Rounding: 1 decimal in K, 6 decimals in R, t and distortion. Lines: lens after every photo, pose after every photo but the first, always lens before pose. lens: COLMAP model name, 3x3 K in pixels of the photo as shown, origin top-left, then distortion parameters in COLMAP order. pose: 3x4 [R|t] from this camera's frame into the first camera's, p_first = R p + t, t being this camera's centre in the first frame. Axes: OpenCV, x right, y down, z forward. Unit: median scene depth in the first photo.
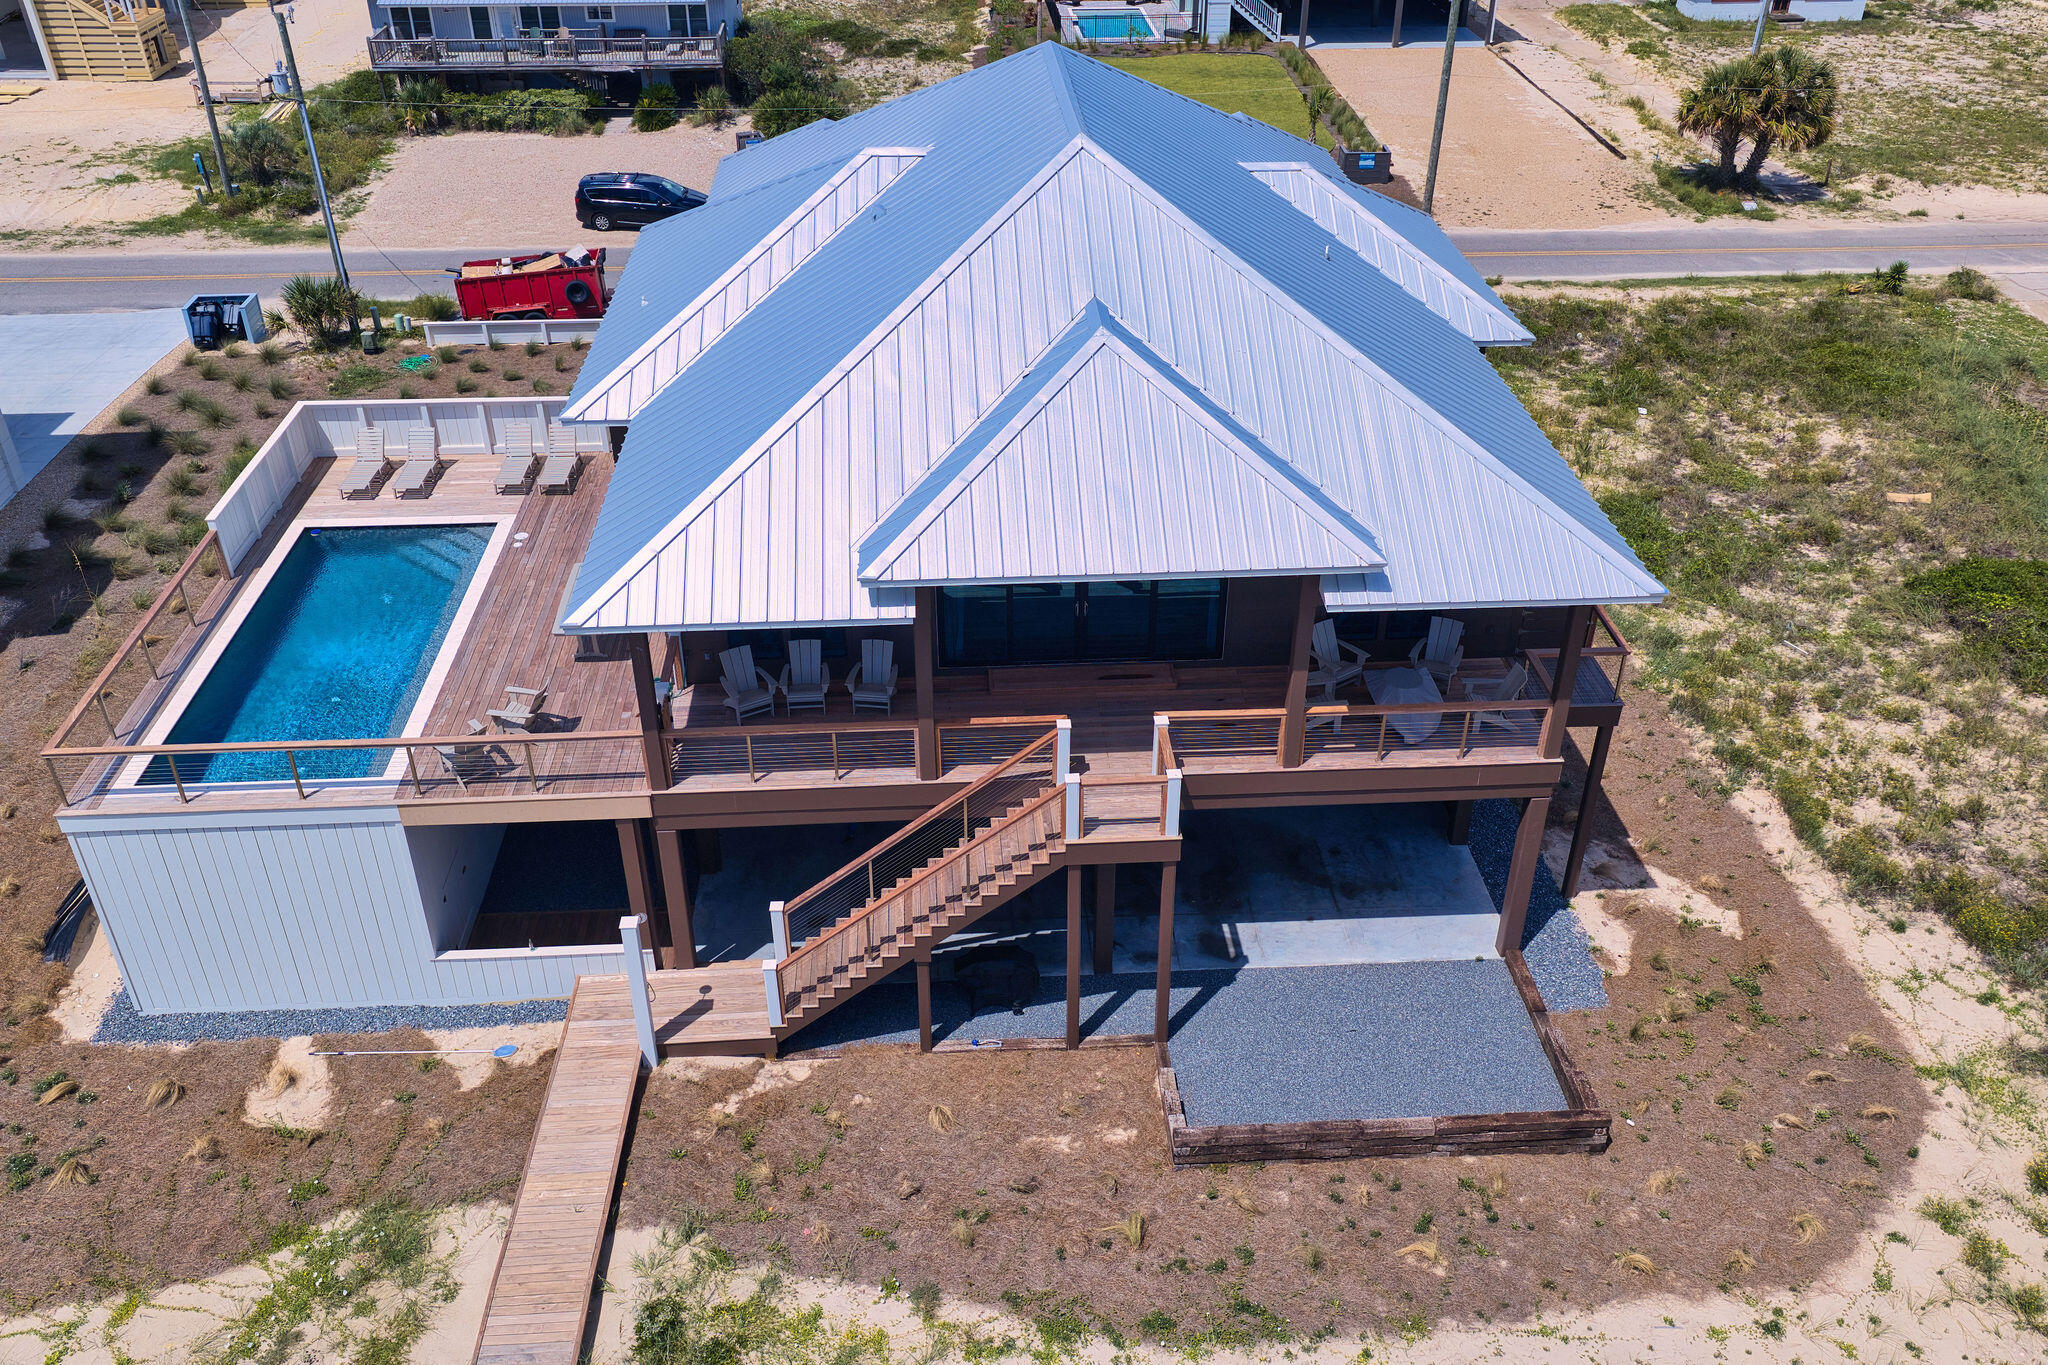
lens RADIAL K [[1674.4, 0, 1034.3], [0, 1674.4, 673.3], [0, 0, 1]] dist [0.003655, 0.016488]
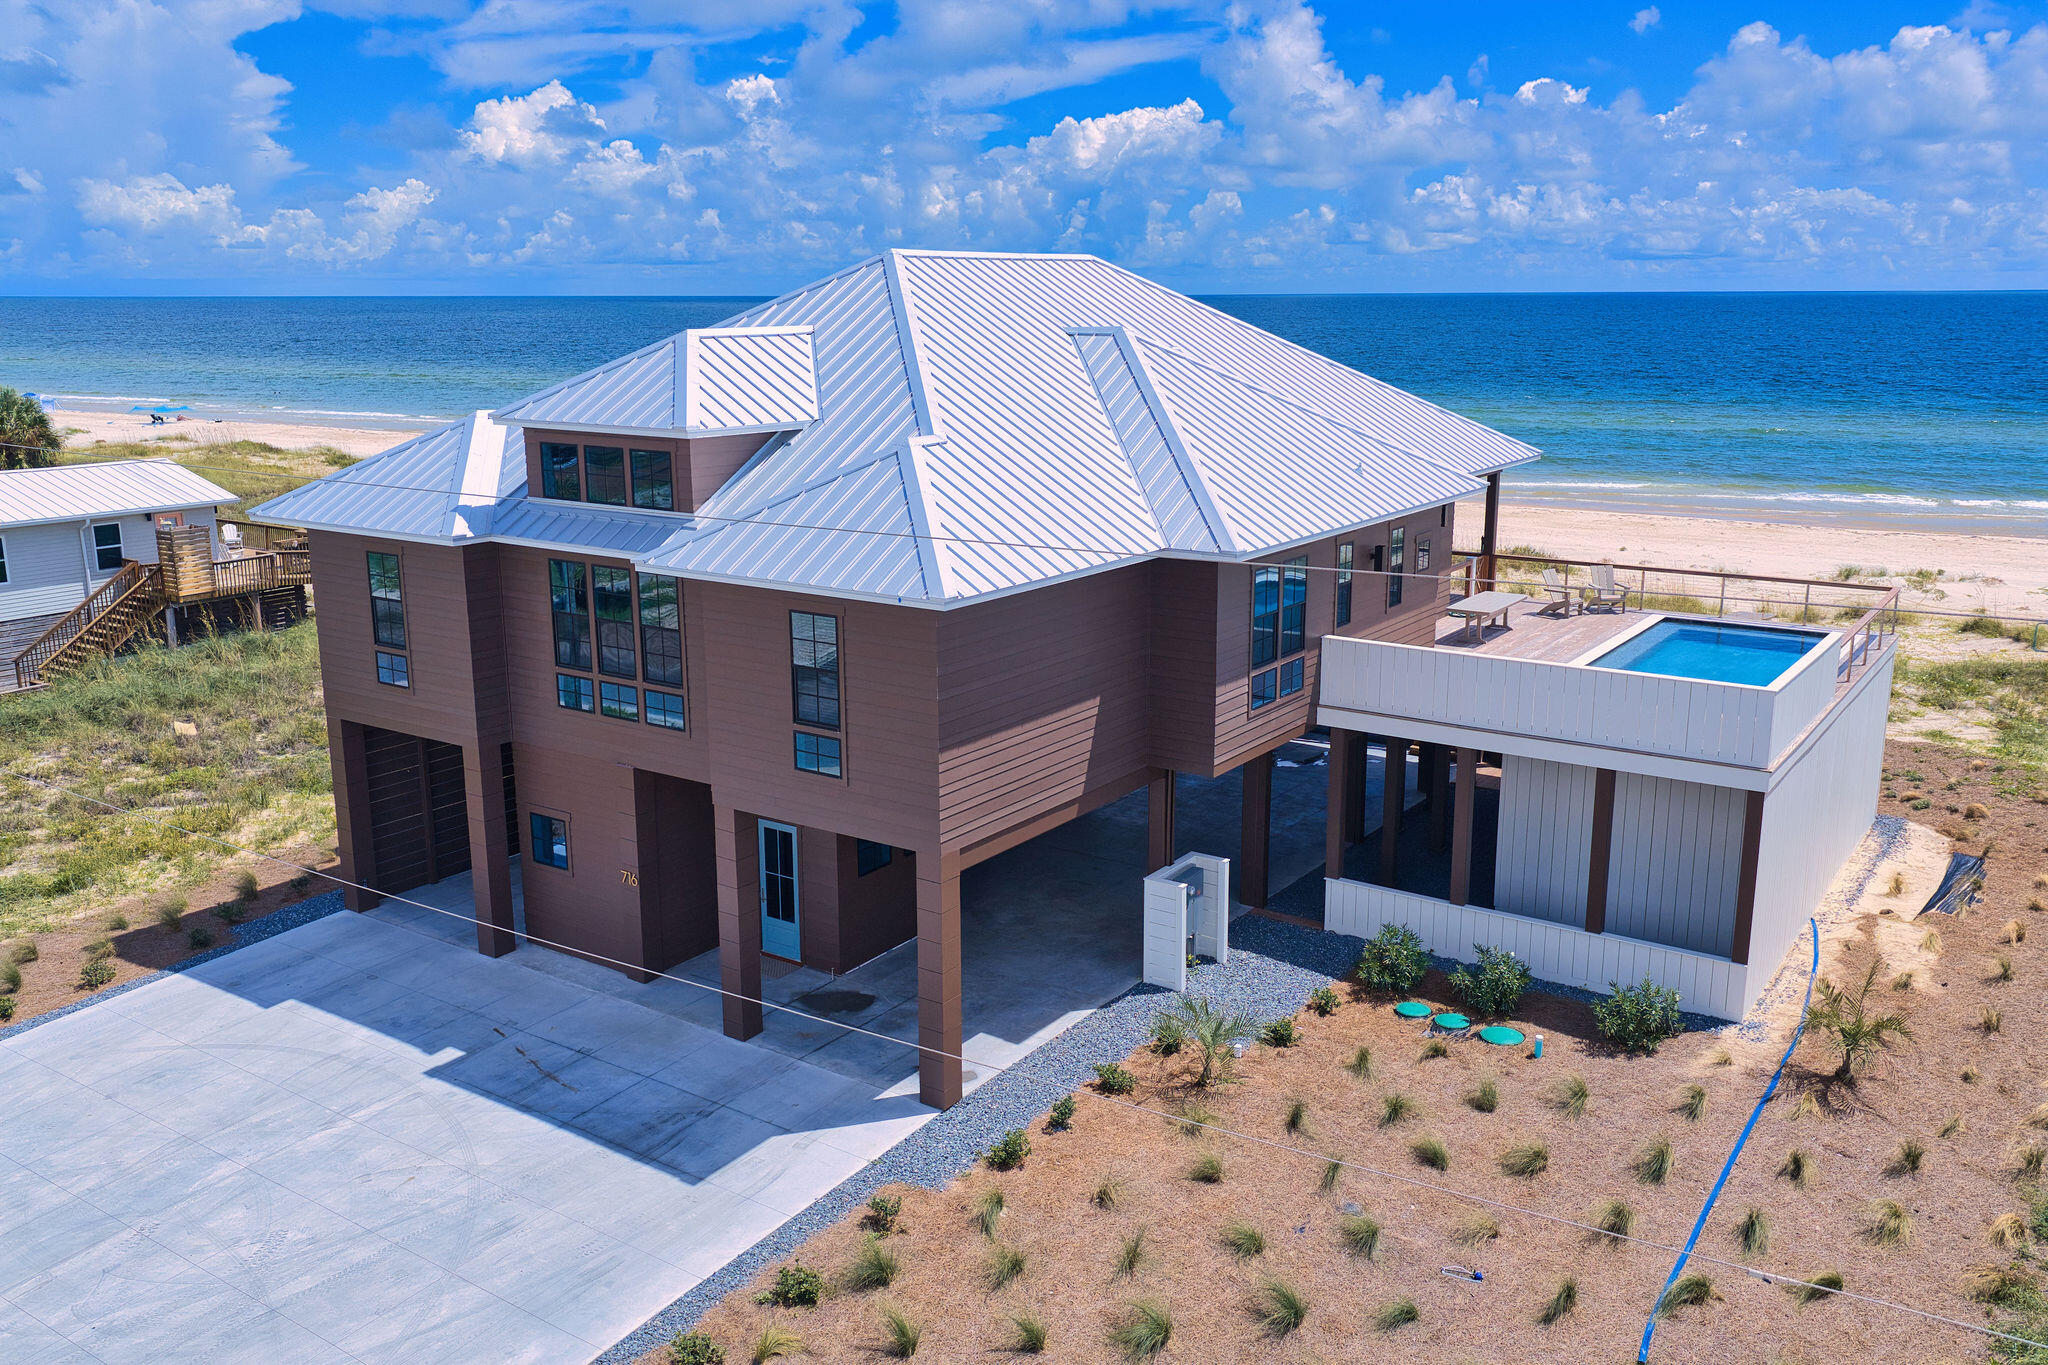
lens RADIAL K [[1661.1, 0, 1047.8], [0, 1661.1, 680.9], [0, 0, 1]] dist [-0.002881, -0.001510]
pose [[-0.791461, -0.137497, 0.595553, -0.690916], [0.329434, 0.724769, 0.605131, -0.786798], [-0.514842, 0.675133, -0.528330, 1.727452]]
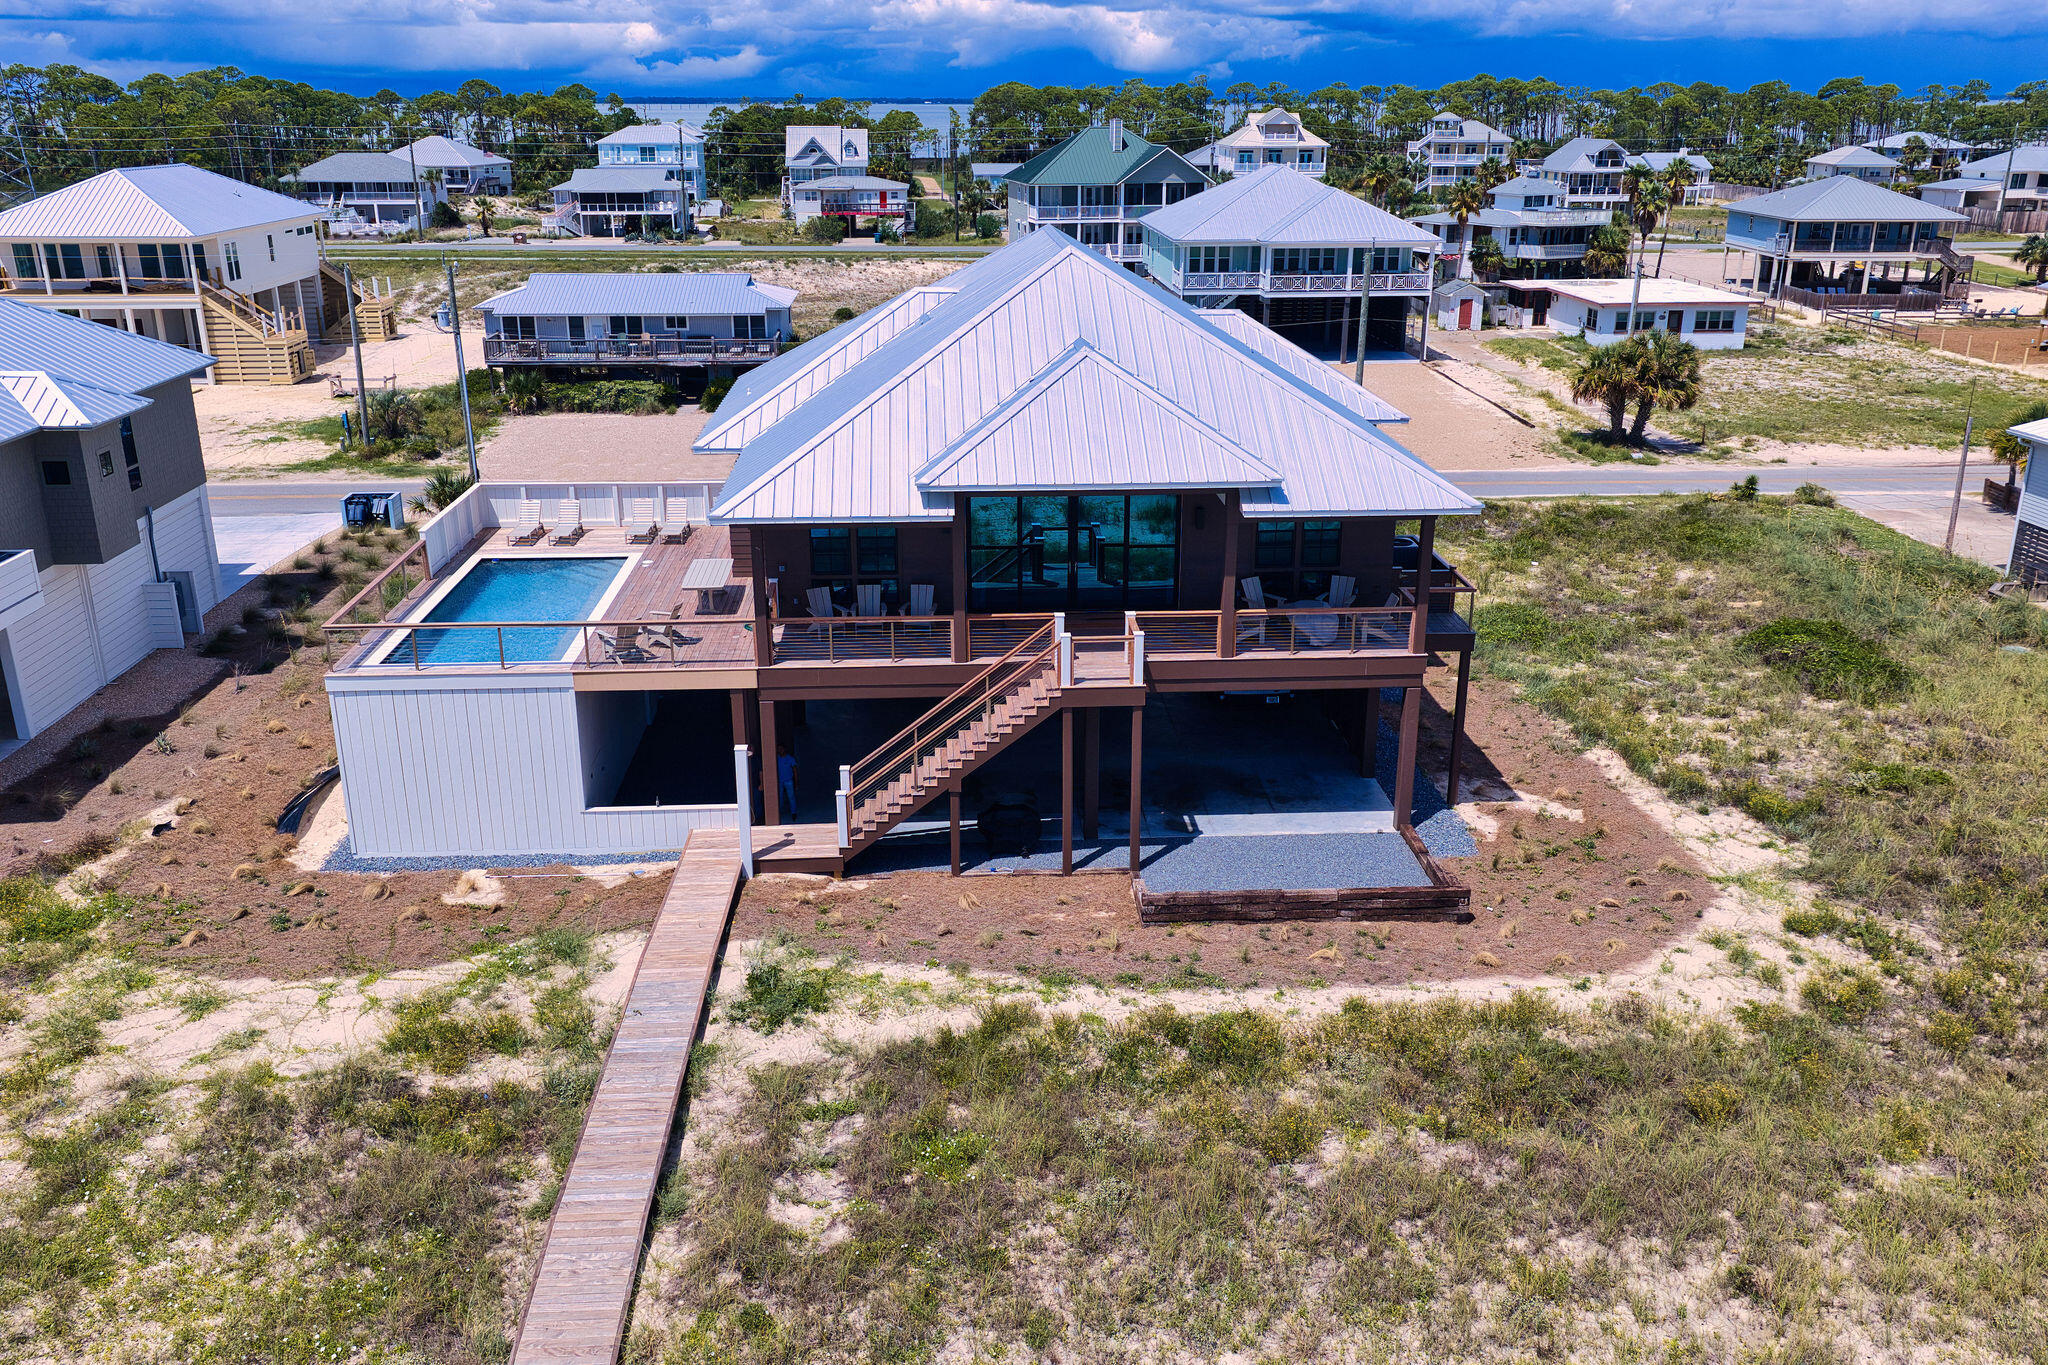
lens RADIAL K [[1662.5, 0, 1034.6], [0, 1662.5, 676.9], [0, 0, 1]] dist [0.057914, -0.117093]
pose [[0.999998, -0.000715, -0.001877, -0.000241], [0.000263, 0.973029, -0.230684, 0.322104], [0.001991, 0.230683, 0.973027, -0.263543]]
